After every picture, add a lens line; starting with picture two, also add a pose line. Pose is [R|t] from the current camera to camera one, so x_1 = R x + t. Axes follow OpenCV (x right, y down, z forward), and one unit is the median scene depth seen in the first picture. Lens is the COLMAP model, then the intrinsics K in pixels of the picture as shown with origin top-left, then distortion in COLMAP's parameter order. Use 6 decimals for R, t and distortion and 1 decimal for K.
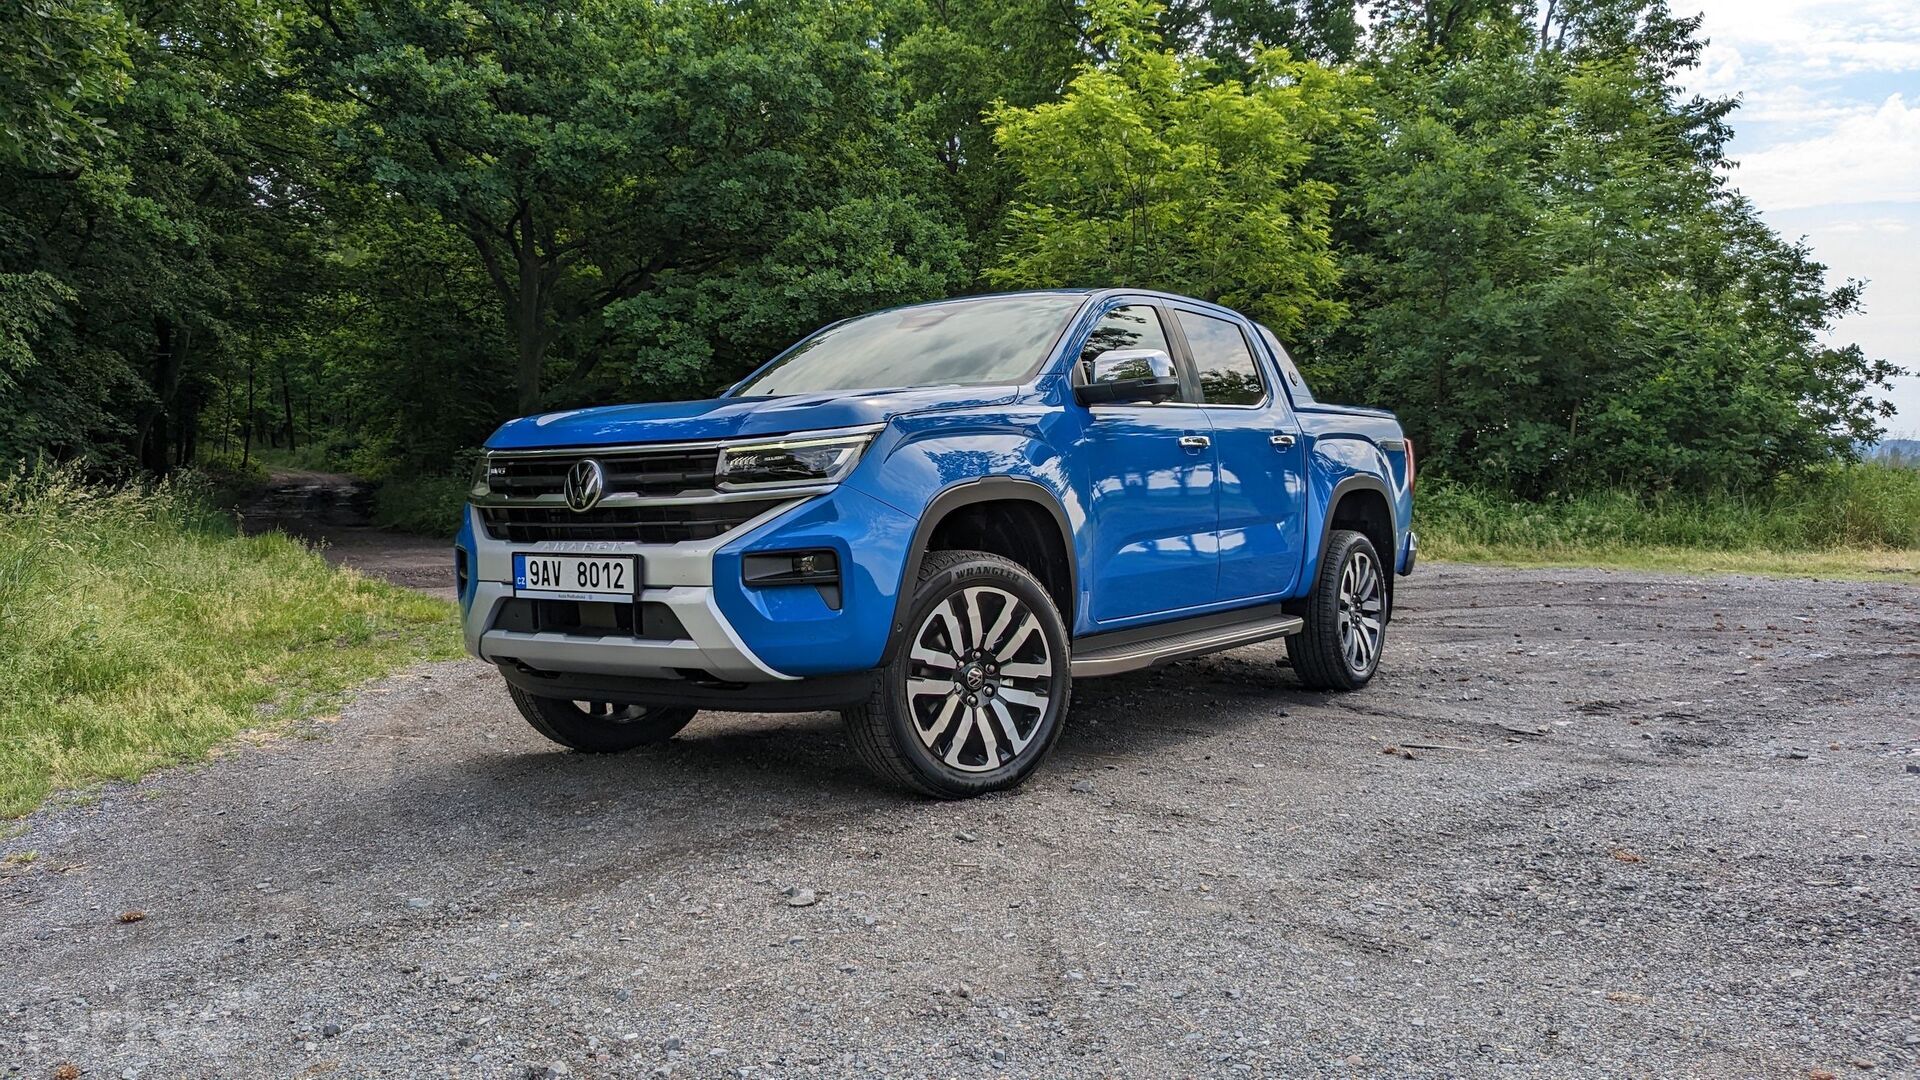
lens RADIAL K [[1469.2, 0, 959.0], [0, 1469.2, 557.1], [0, 0, 1]] dist [0.002709, -0.018763]
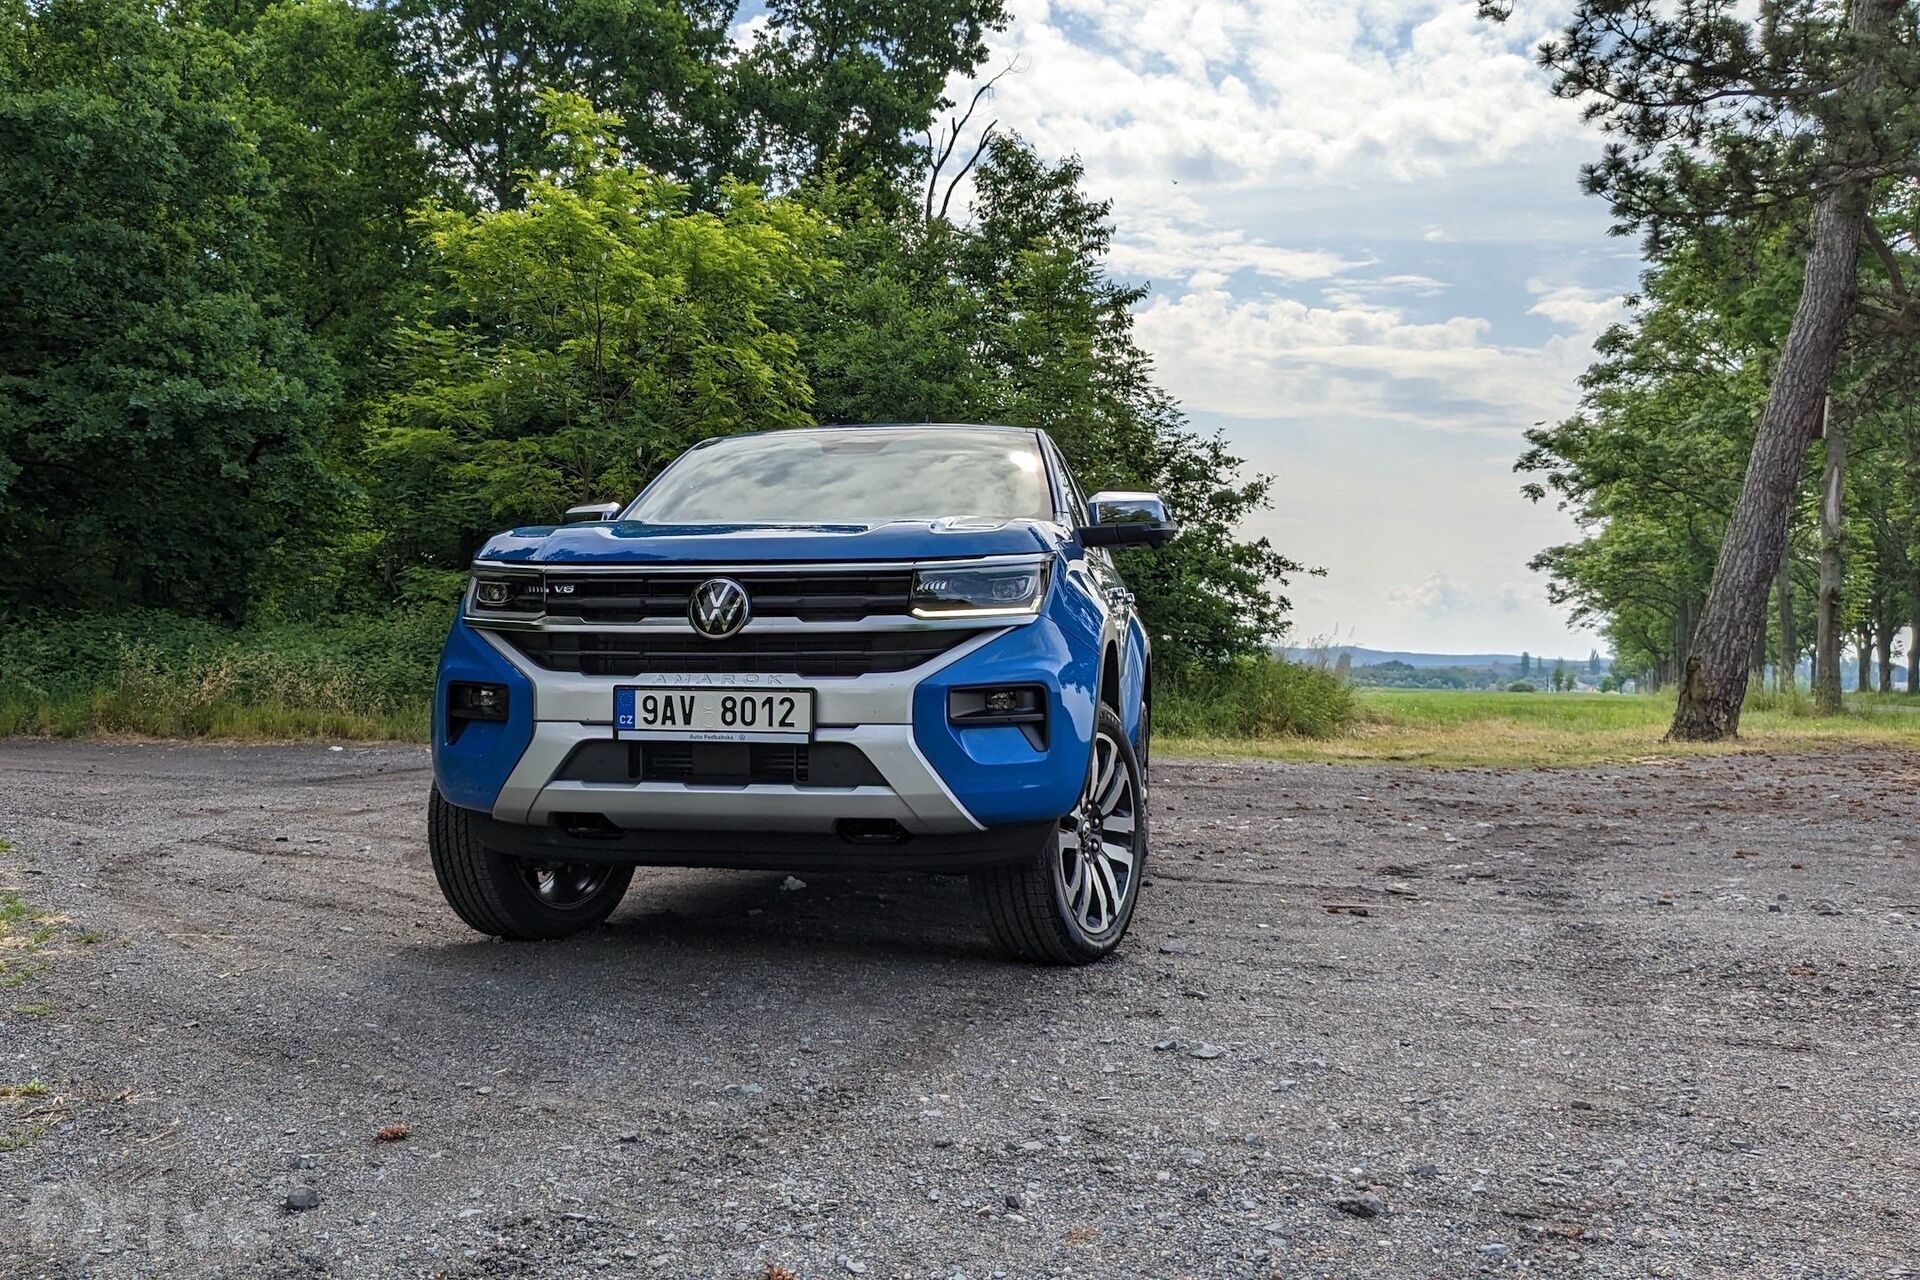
lens RADIAL K [[1674.2, 0, 964.4], [0, 1674.2, 626.4], [0, 0, 1]] dist [0.036174, -0.031528]
pose [[0.926631, 0.032546, 0.374561, -0.463209], [-0.005974, 0.997395, -0.071886, 0.029716], [-0.375925, 0.064374, 0.924412, 0.044453]]
